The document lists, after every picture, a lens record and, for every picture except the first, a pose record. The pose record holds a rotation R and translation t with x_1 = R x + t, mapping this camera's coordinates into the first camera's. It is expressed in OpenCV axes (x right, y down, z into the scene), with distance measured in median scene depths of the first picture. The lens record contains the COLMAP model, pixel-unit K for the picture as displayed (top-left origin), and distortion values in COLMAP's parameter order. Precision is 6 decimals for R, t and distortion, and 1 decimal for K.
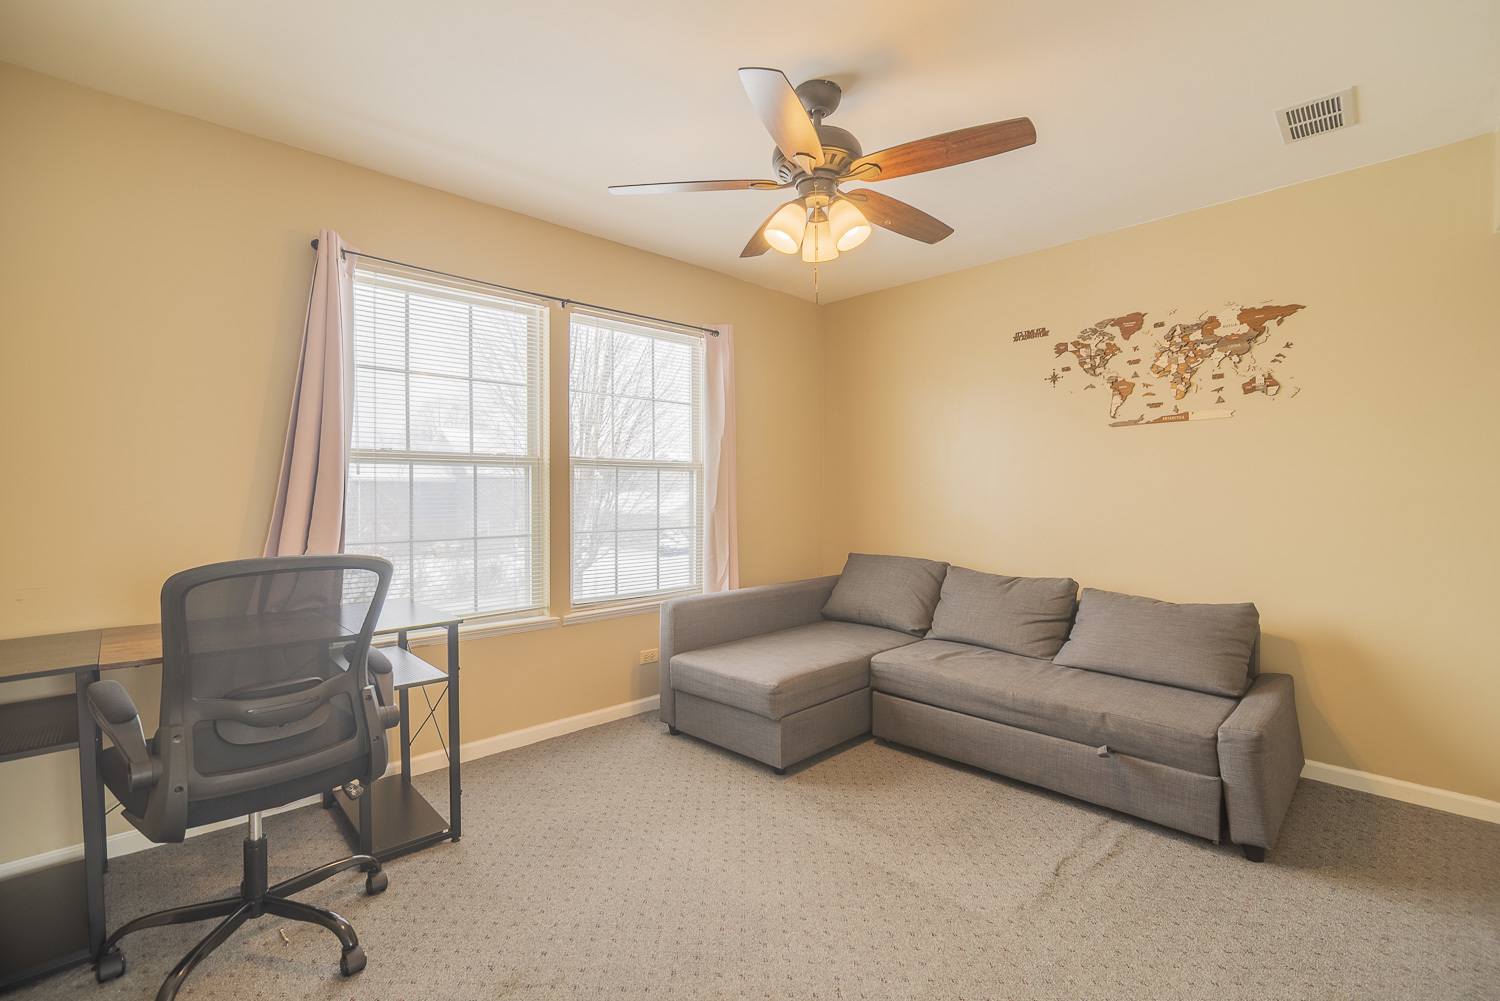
lens RADIAL K [[669.9, 0, 750.0], [0, 669.9, 500.5], [0, 0, 1]] dist [-0.008316, -0.000329]
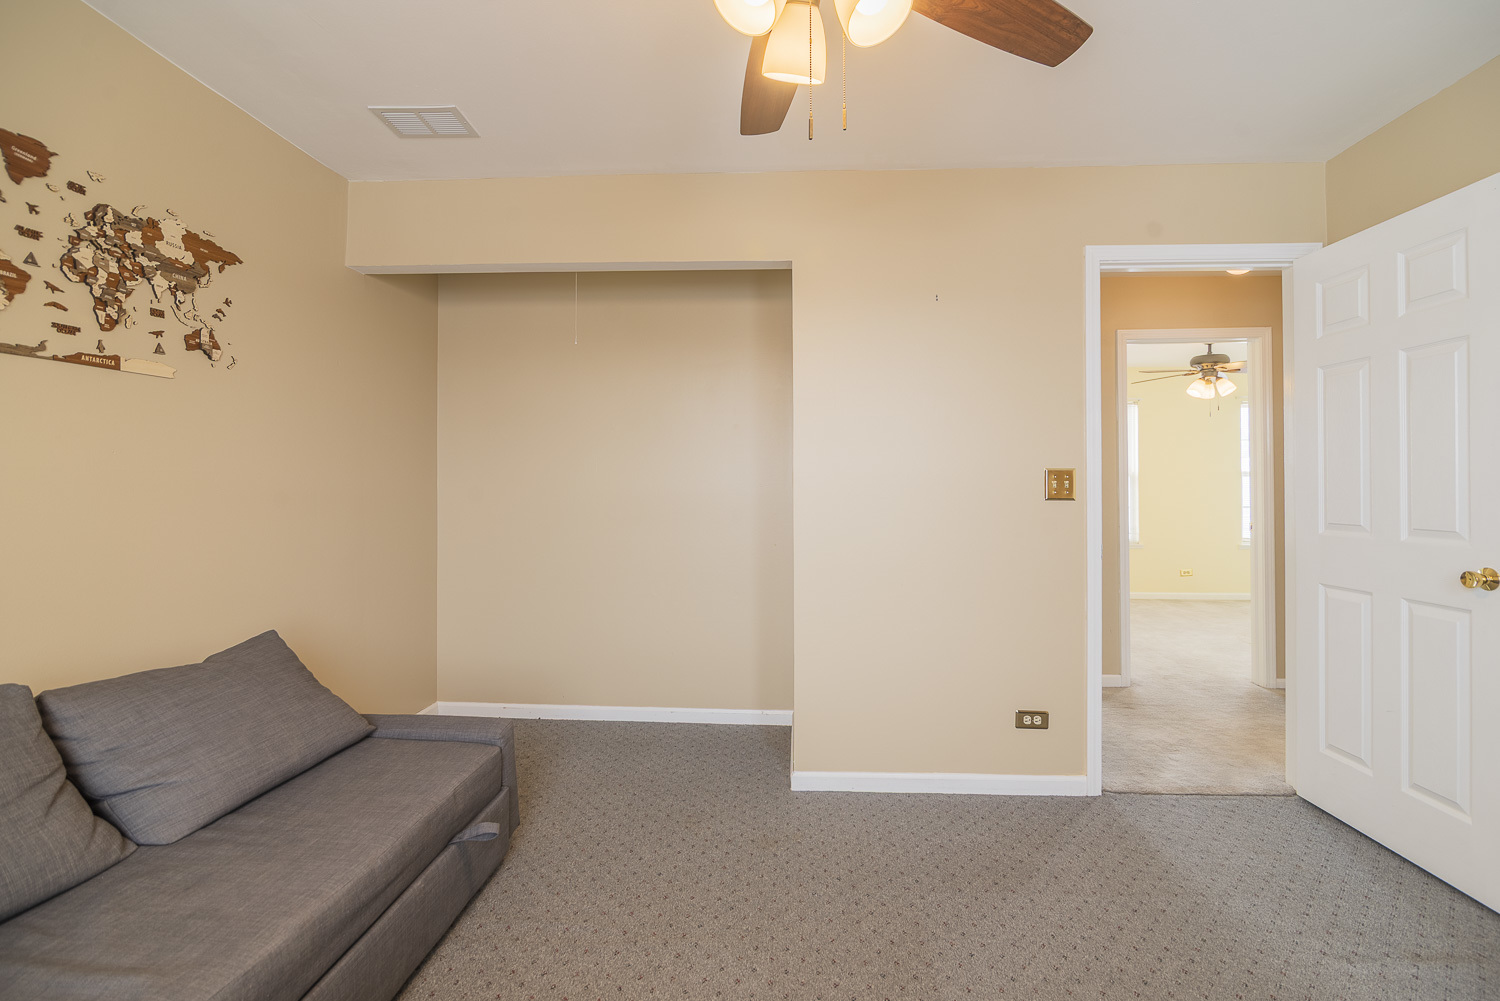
lens RADIAL K [[669.9, 0, 750.0], [0, 669.9, 500.5], [0, 0, 1]] dist [-0.008316, -0.000329]
pose [[-0.656865, -0.009996, 0.753942, -0.185399], [0.012887, 0.999617, 0.024481, -0.008249], [-0.753898, 0.025797, -0.656484, 0.985318]]
